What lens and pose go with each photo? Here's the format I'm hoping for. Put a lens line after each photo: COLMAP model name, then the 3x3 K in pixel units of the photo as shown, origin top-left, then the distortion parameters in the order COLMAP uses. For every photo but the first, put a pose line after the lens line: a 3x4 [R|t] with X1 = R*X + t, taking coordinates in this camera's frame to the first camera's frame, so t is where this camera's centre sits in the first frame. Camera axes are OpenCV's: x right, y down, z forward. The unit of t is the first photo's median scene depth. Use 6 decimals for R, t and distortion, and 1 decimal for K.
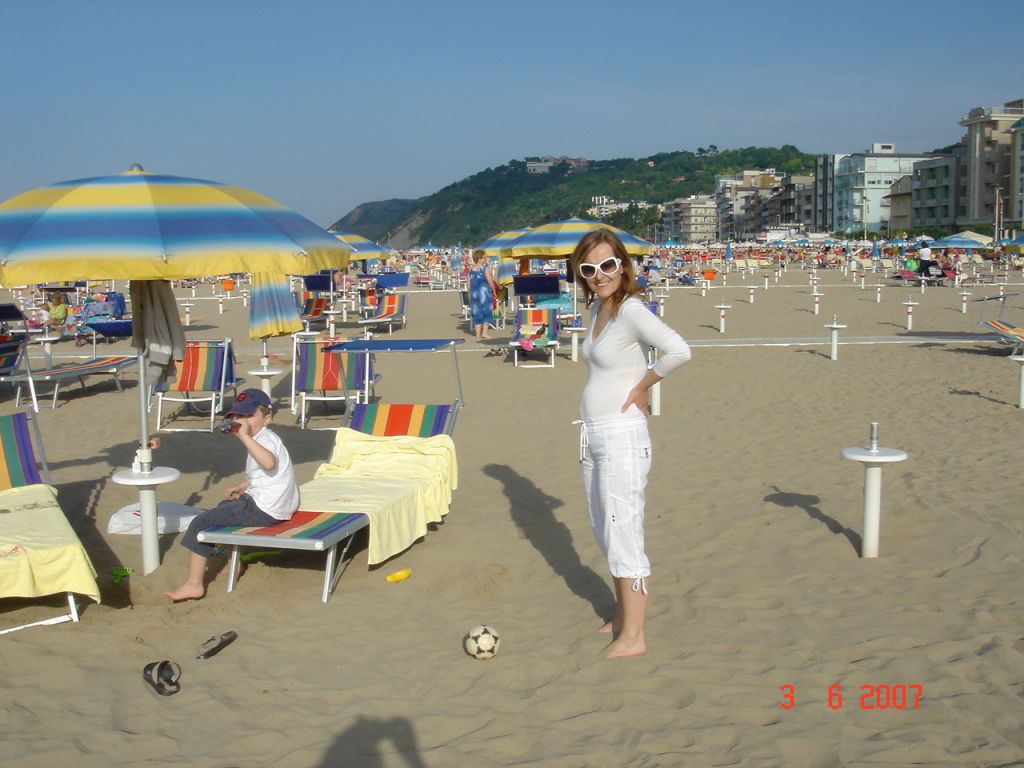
lens RADIAL K [[1167.2, 0, 512.0], [0, 1167.2, 384.0], [0, 0, 1]] dist [-0.157171, 0.096984]
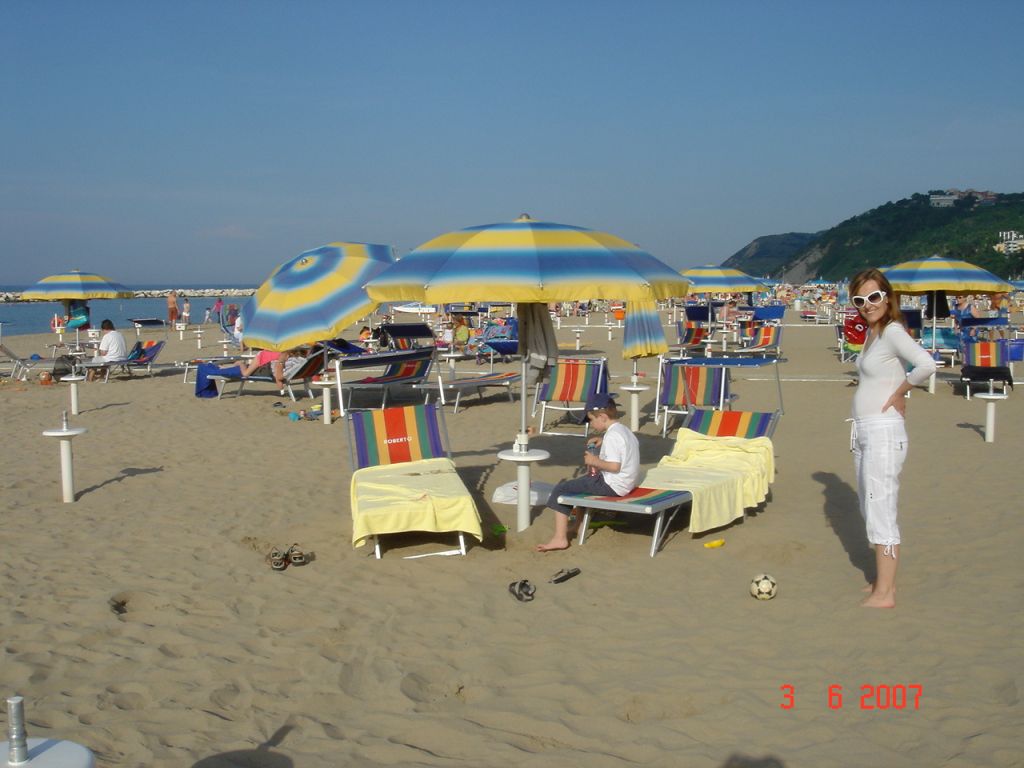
lens RADIAL K [[1167.2, 0, 512.0], [0, 1167.2, 384.0], [0, 0, 1]] dist [-0.157171, 0.096984]
pose [[0.944034, 0.036021, -0.327875, 0.092991], [-0.045239, 0.998765, -0.020529, 0.027840], [0.326731, 0.034213, 0.944498, -0.235239]]
